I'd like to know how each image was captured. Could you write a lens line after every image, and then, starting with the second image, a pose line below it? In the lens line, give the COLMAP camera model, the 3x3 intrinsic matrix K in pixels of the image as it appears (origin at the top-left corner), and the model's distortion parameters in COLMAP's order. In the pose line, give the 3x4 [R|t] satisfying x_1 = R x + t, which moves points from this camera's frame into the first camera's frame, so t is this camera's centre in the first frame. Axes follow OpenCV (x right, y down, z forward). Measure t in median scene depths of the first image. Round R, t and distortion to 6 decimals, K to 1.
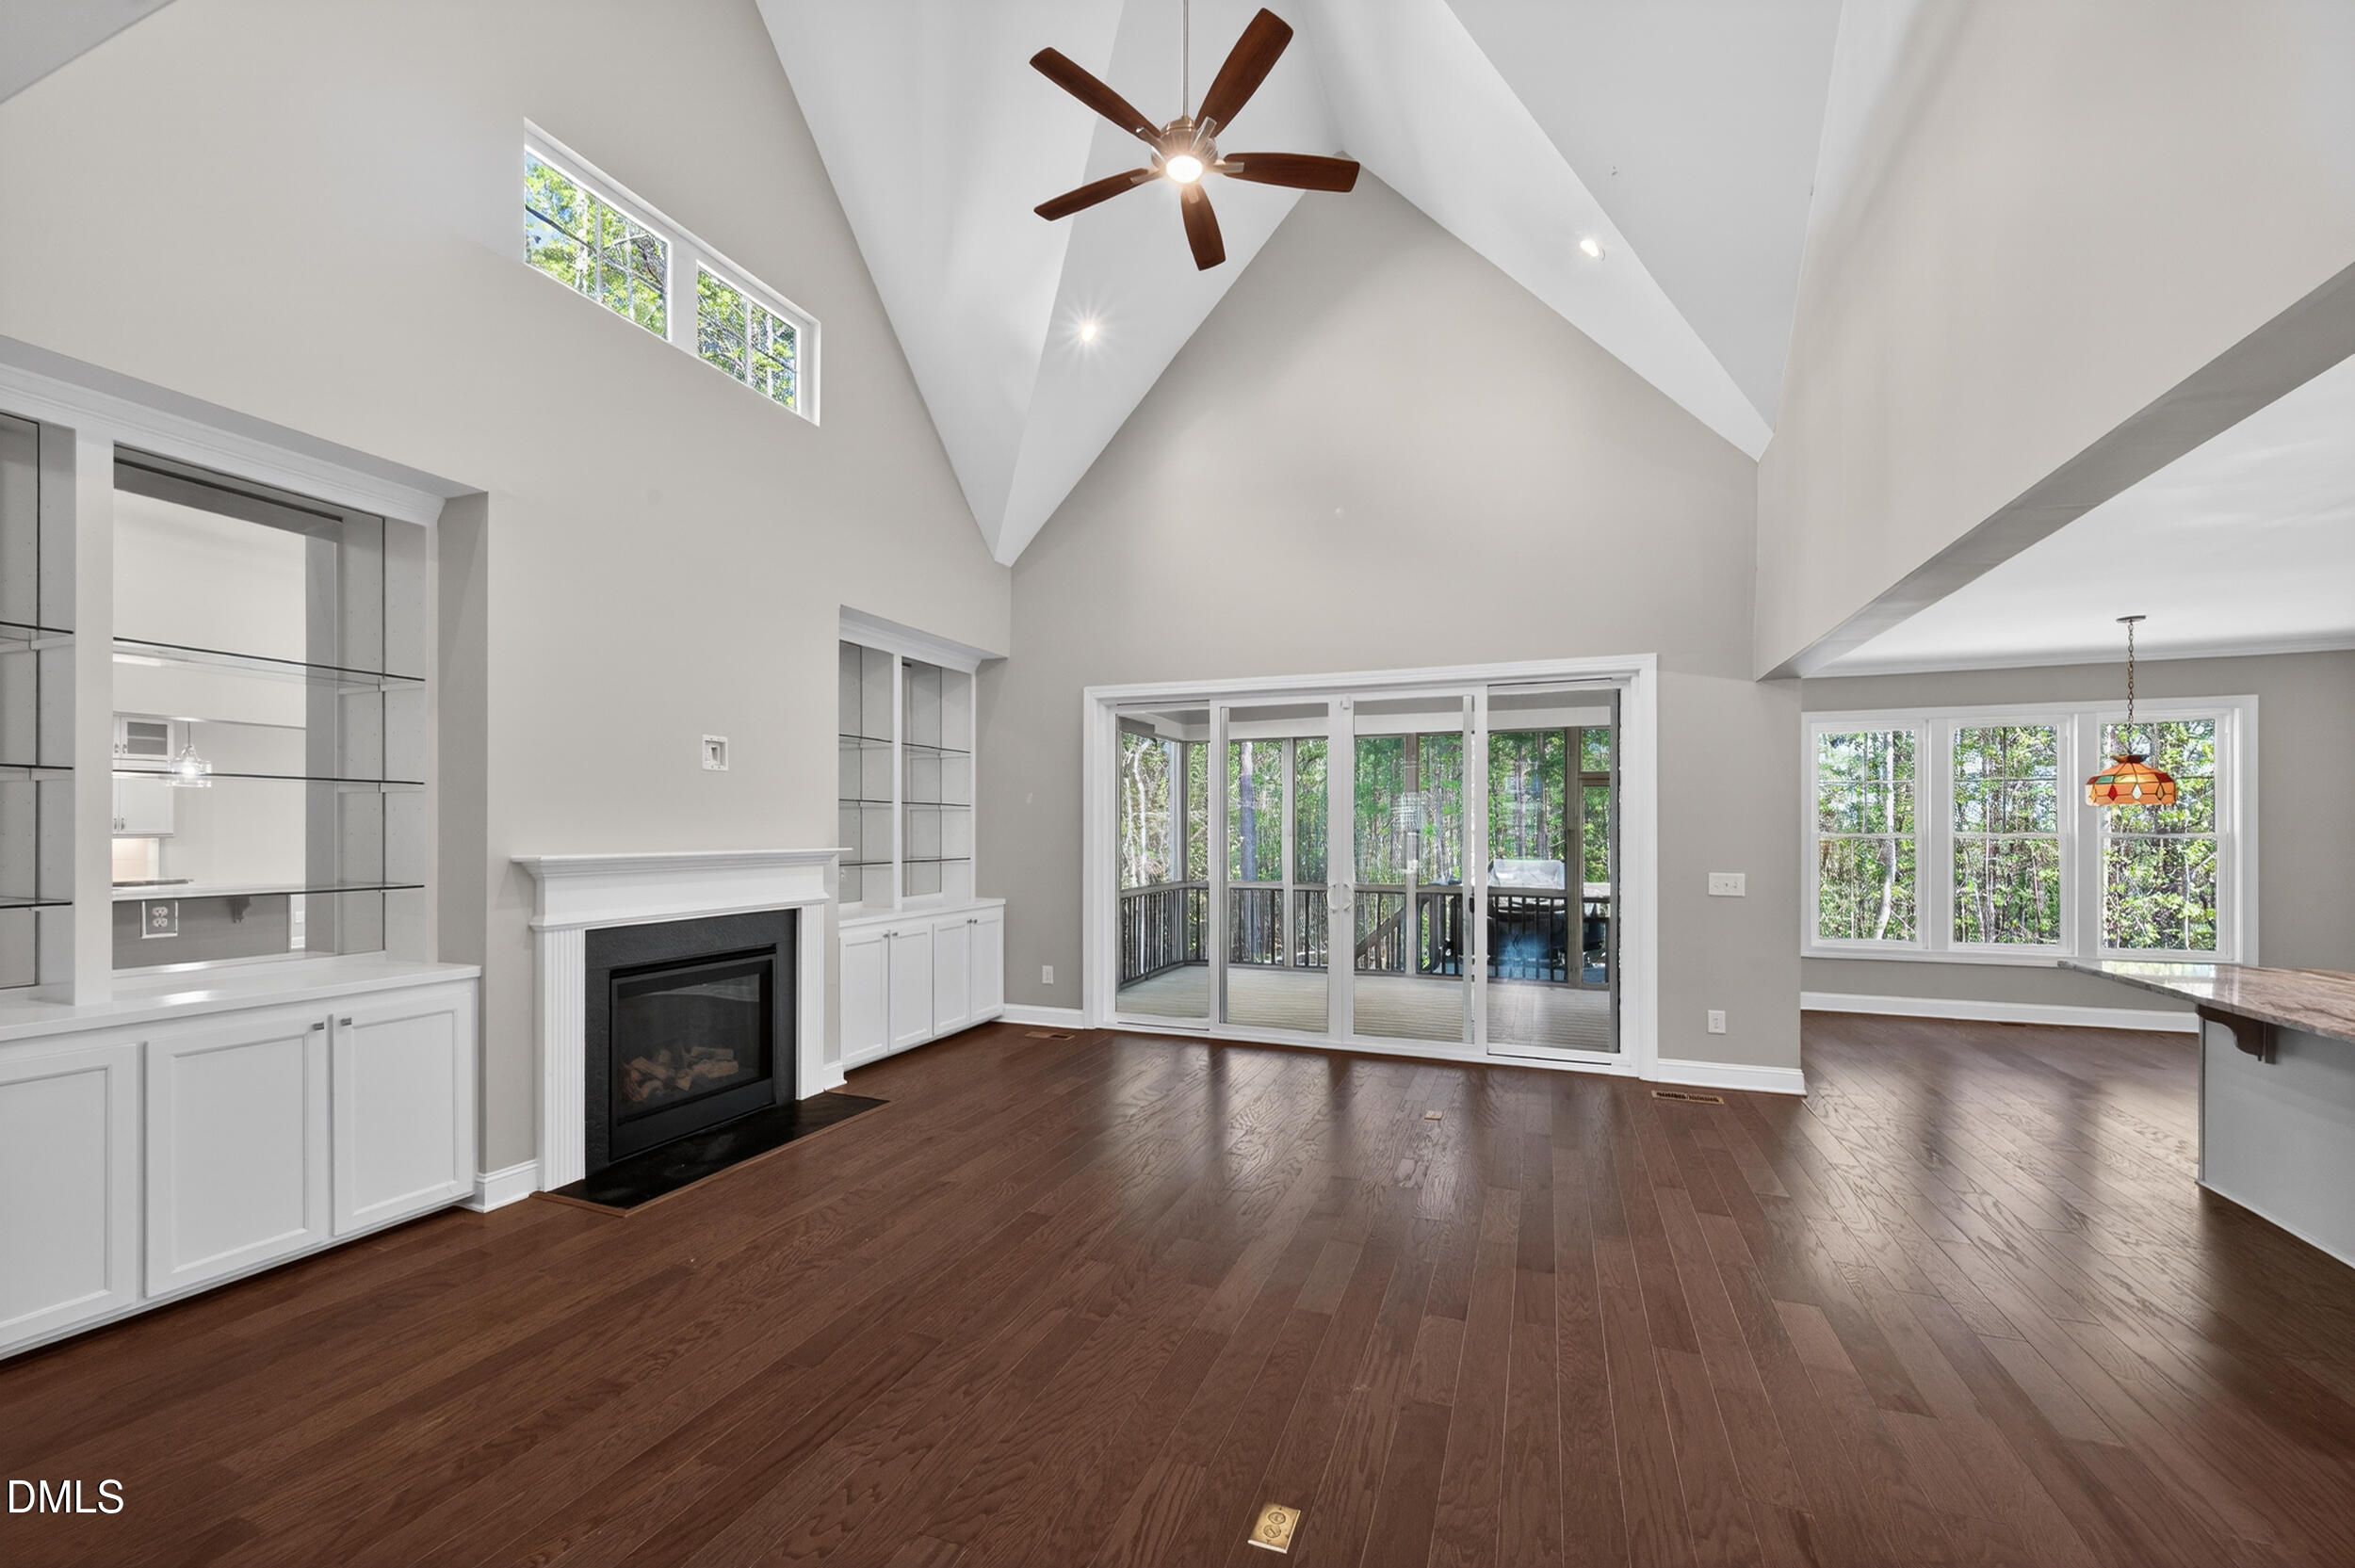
lens RADIAL K [[938.4, 0, 1181.1], [0, 938.4, 829.3], [0, 0, 1]] dist [0.008493, -0.000027]
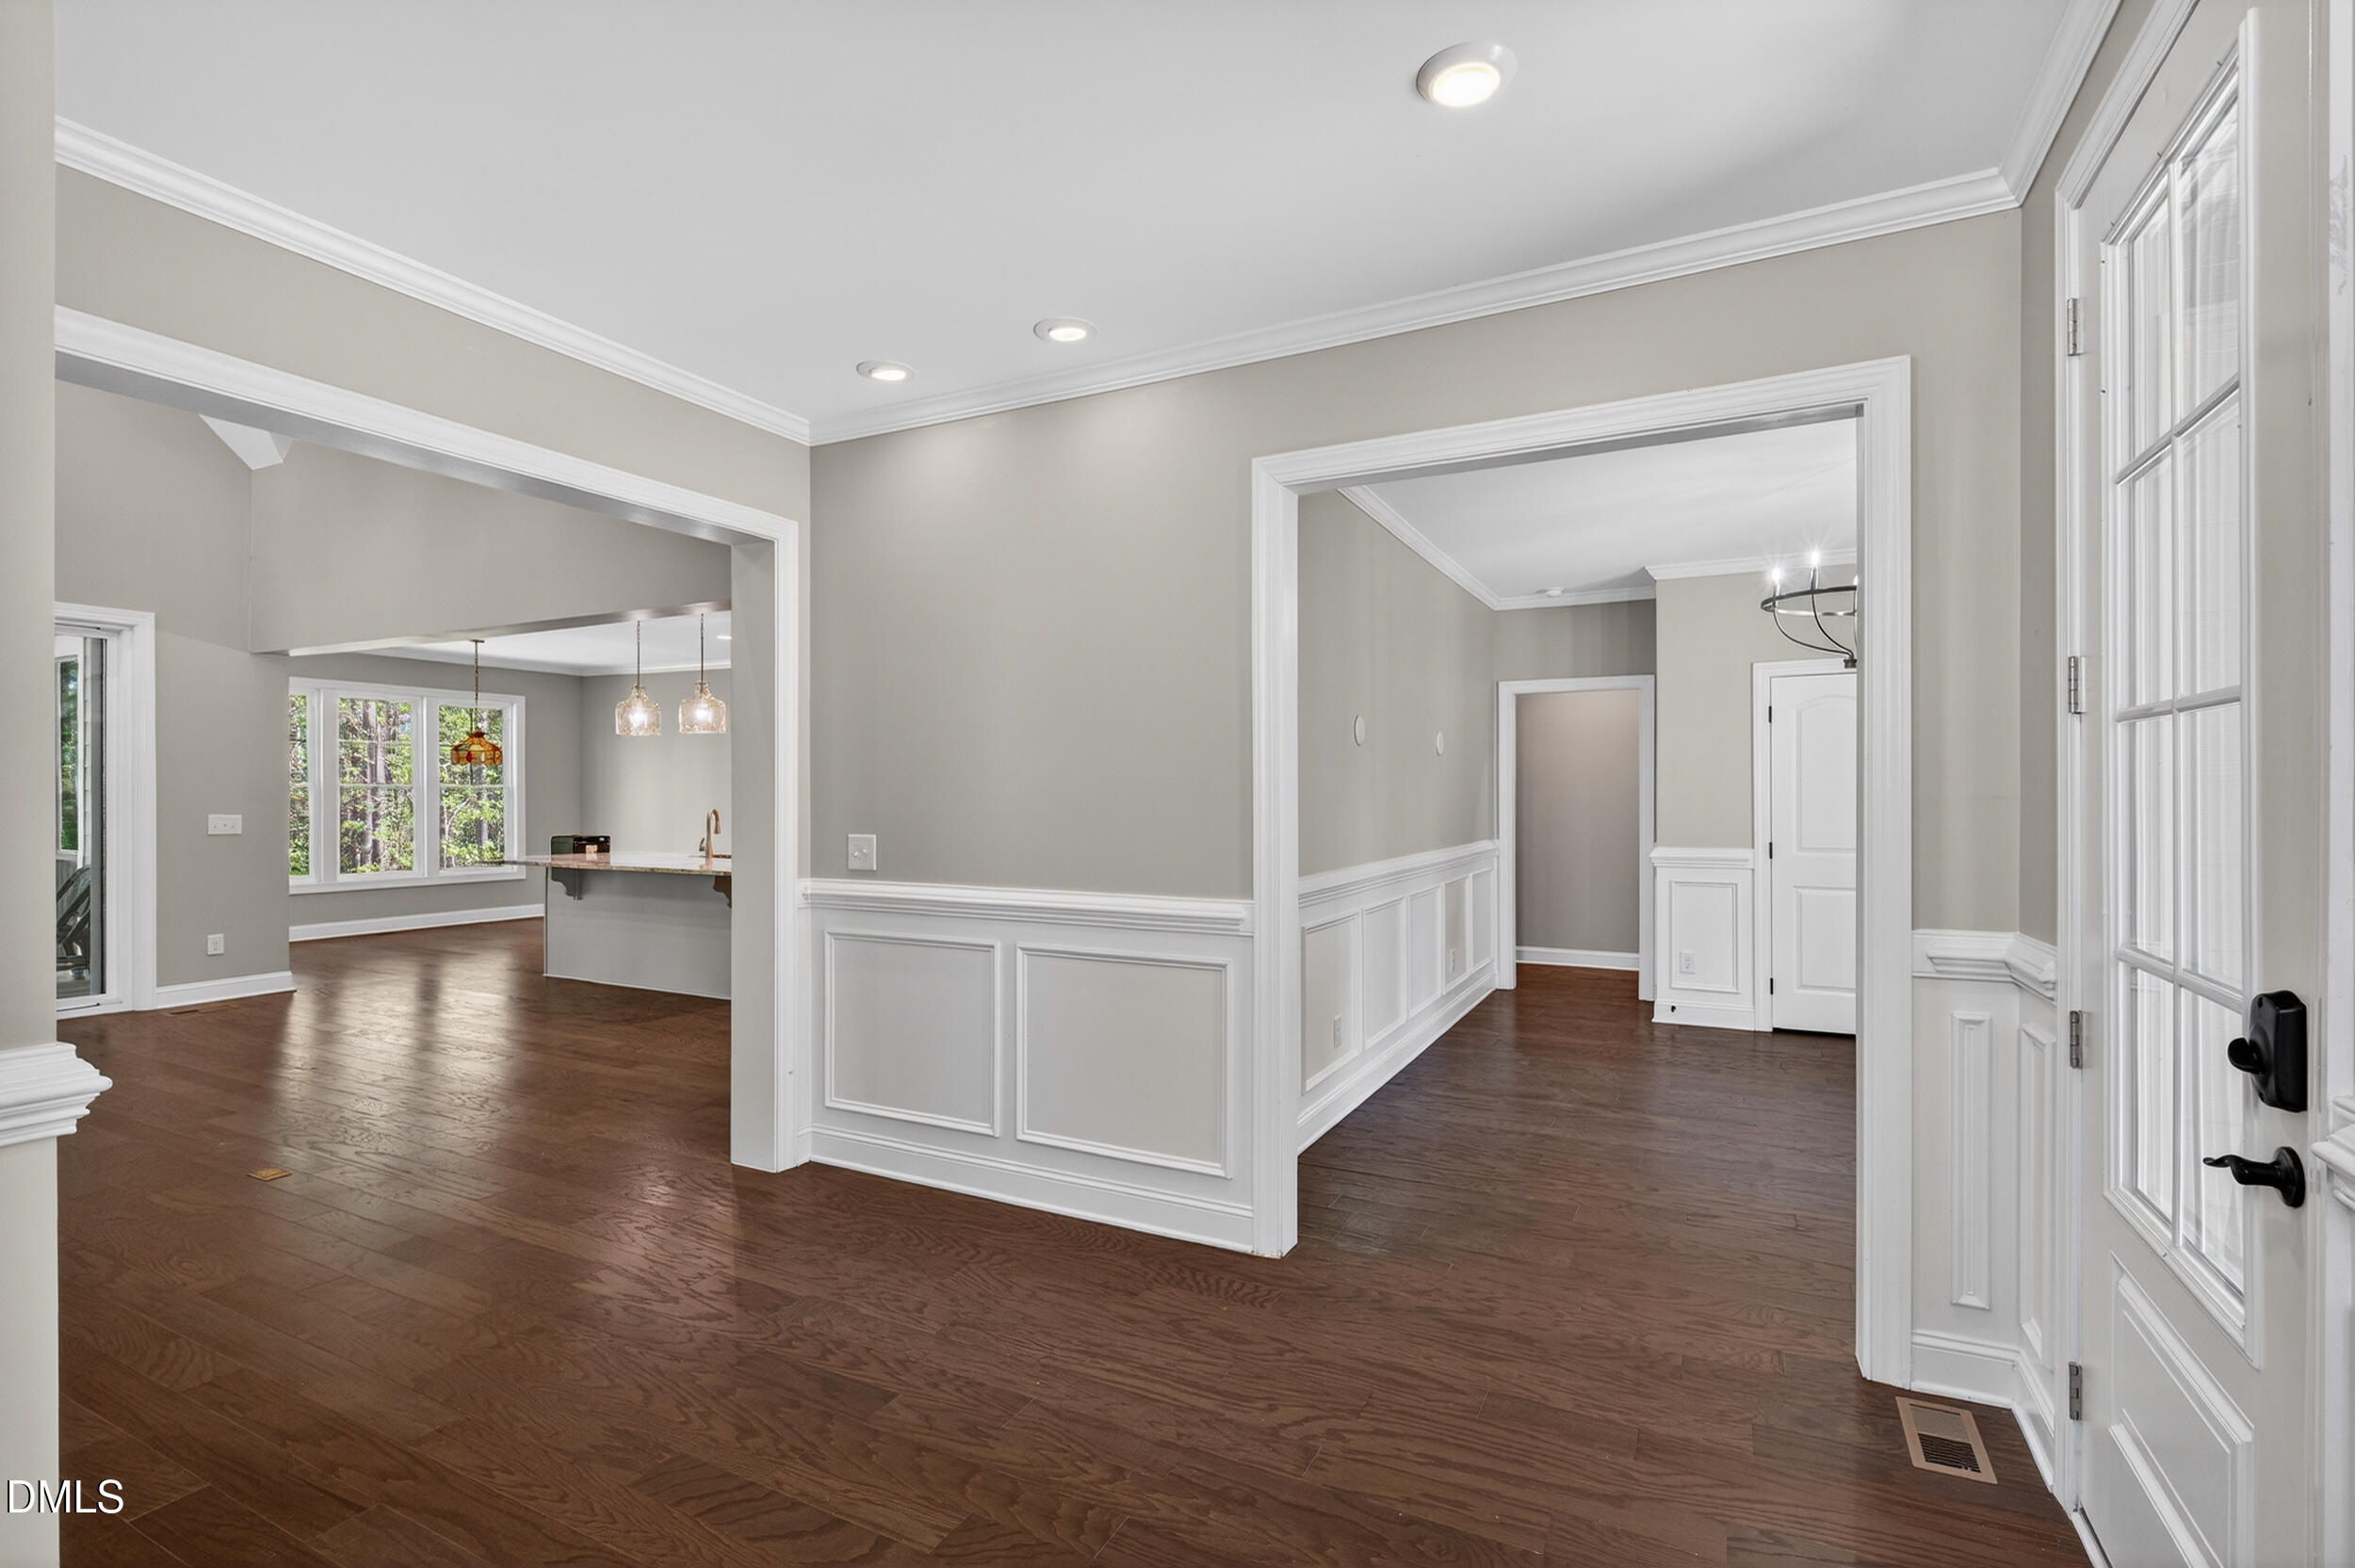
lens RADIAL K [[1067.2, 0, 1182.8], [0, 1067.2, 777.6], [0, 0, 1]] dist [0.010124, 0.000851]
pose [[0.104403, 0.014546, 0.994429, -0.692971], [-0.003269, 0.999893, -0.014283, 0.017495], [-0.994530, -0.001759, 0.104439, -0.348415]]
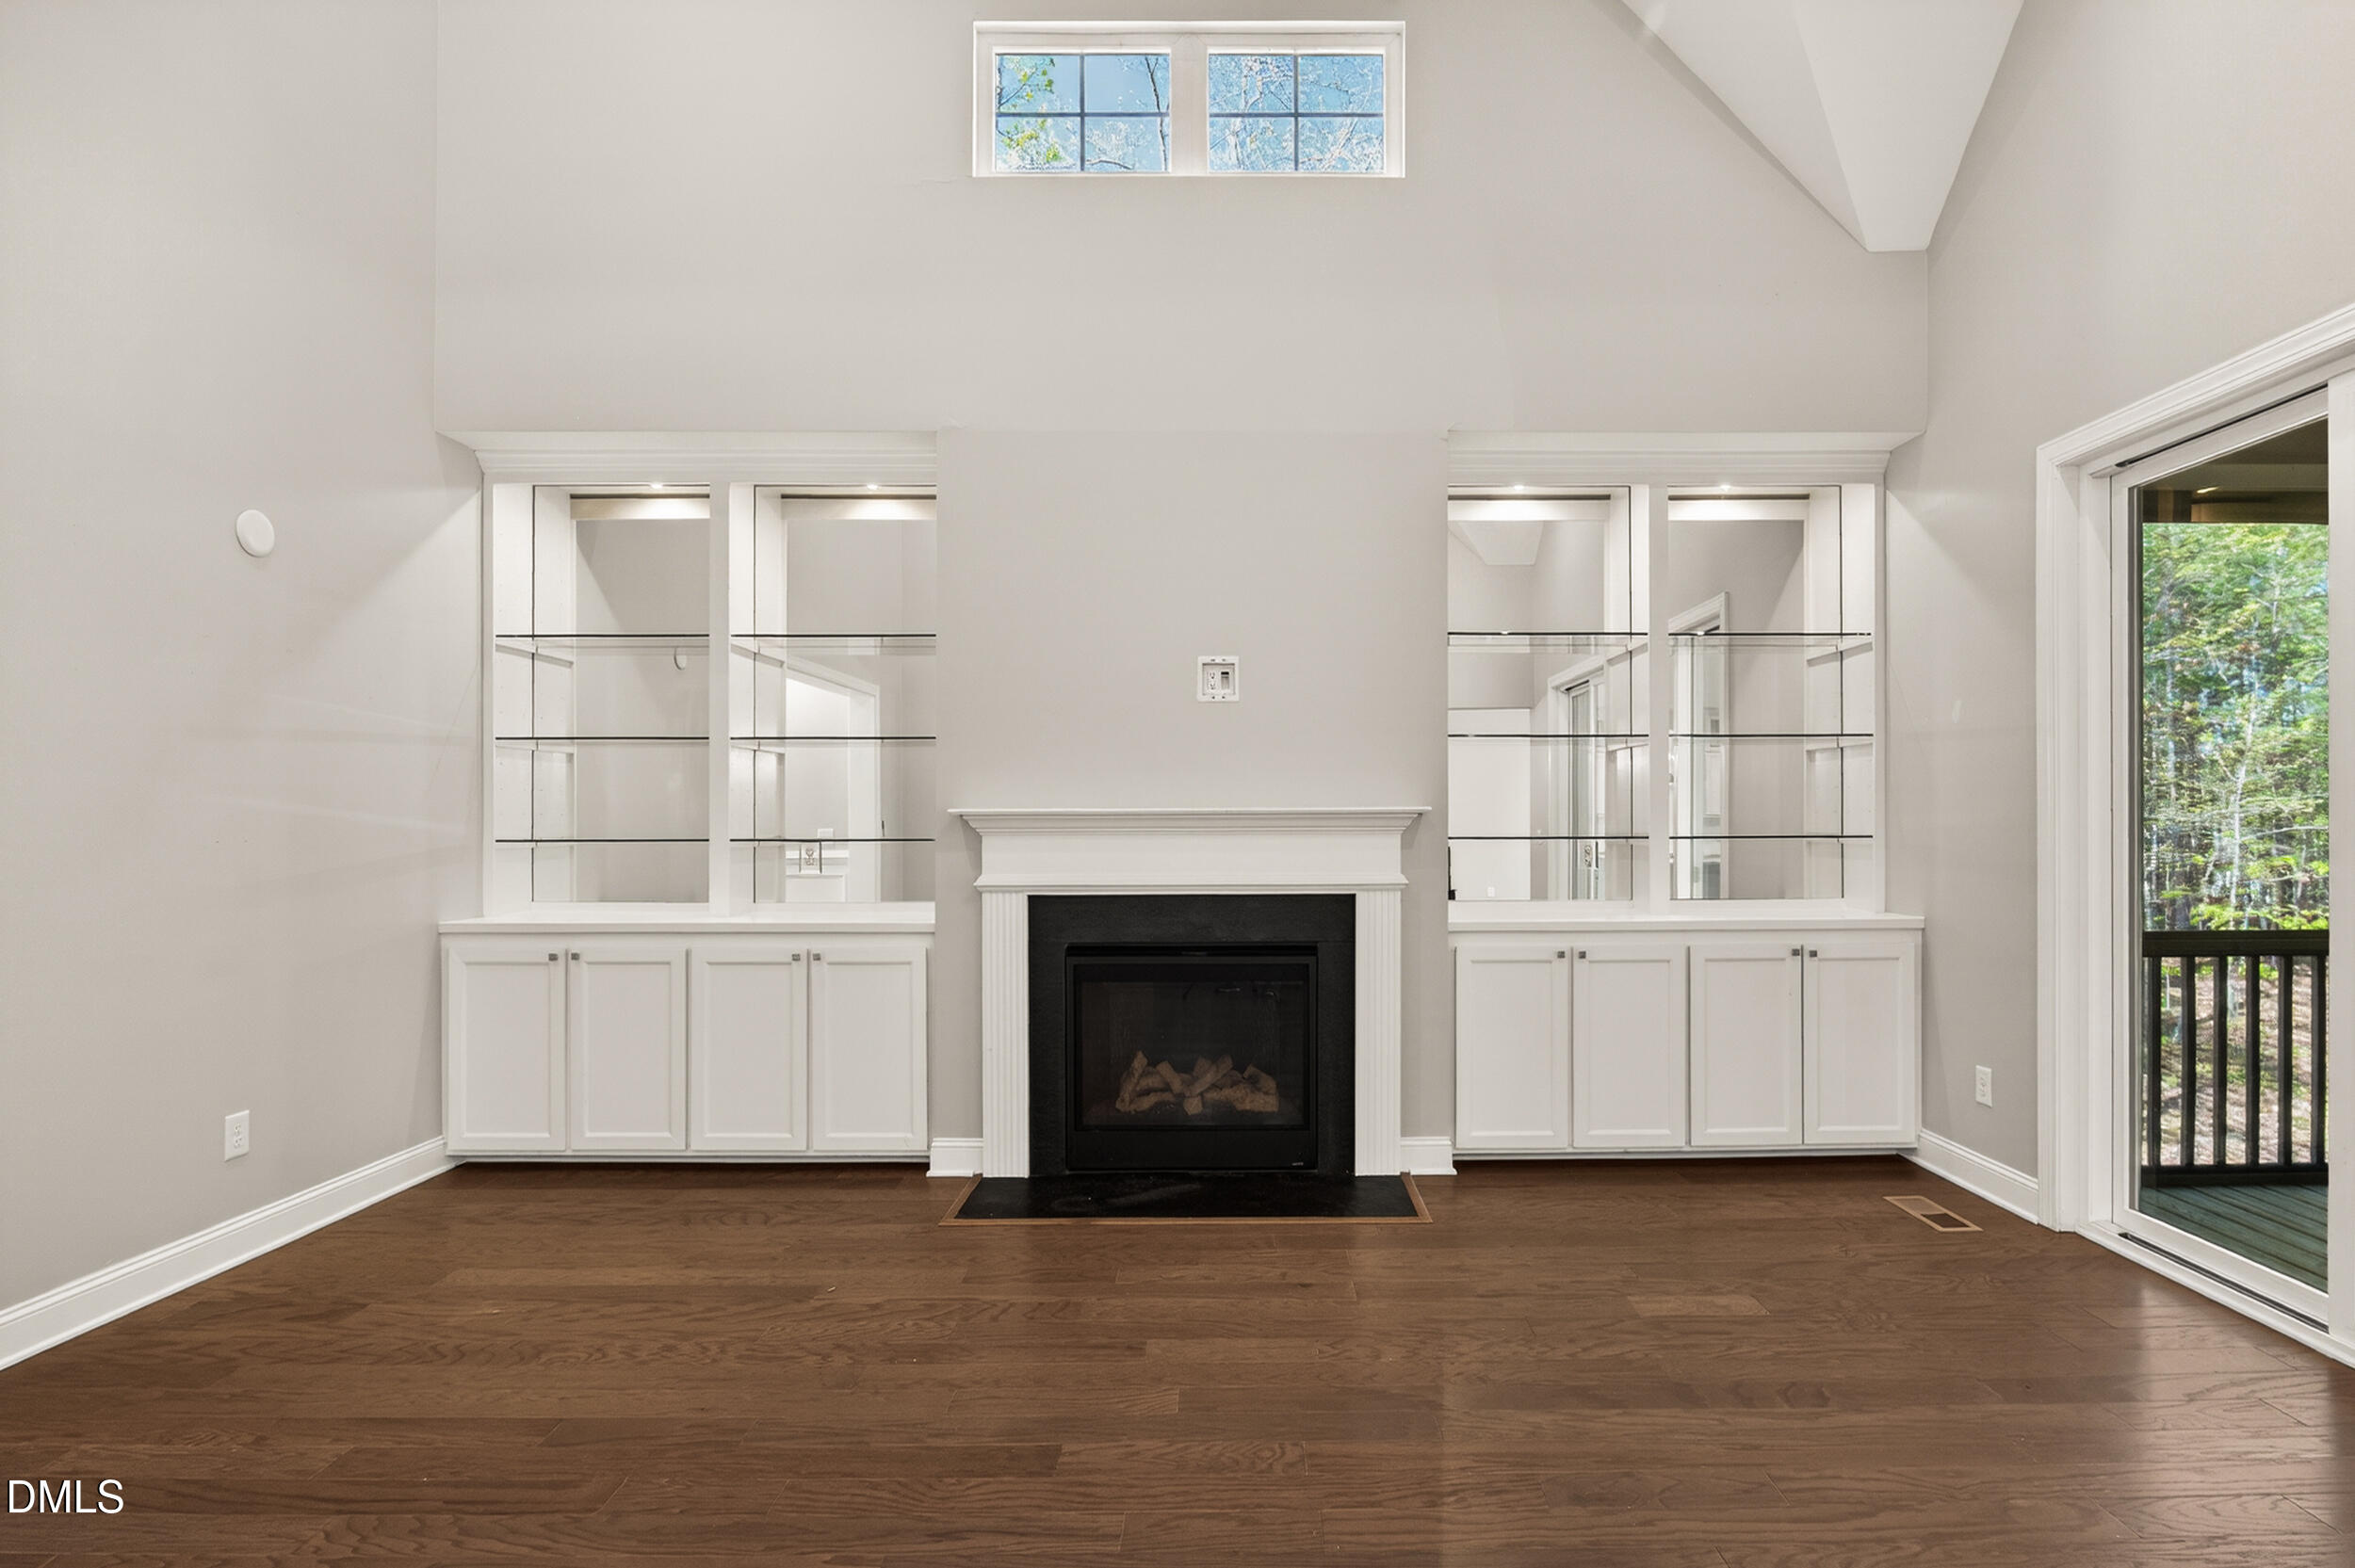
lens RADIAL K [[1199.3, 0, 1231.2], [0, 1199.3, 828.6], [0, 0, 1]] dist [-0.014437, -0.000144]
pose [[0.370854, 0.001646, -0.928690, 0.392379], [0.002711, 0.999992, 0.002855, 0.035500], [0.928687, -0.003577, 0.370847, 0.634061]]
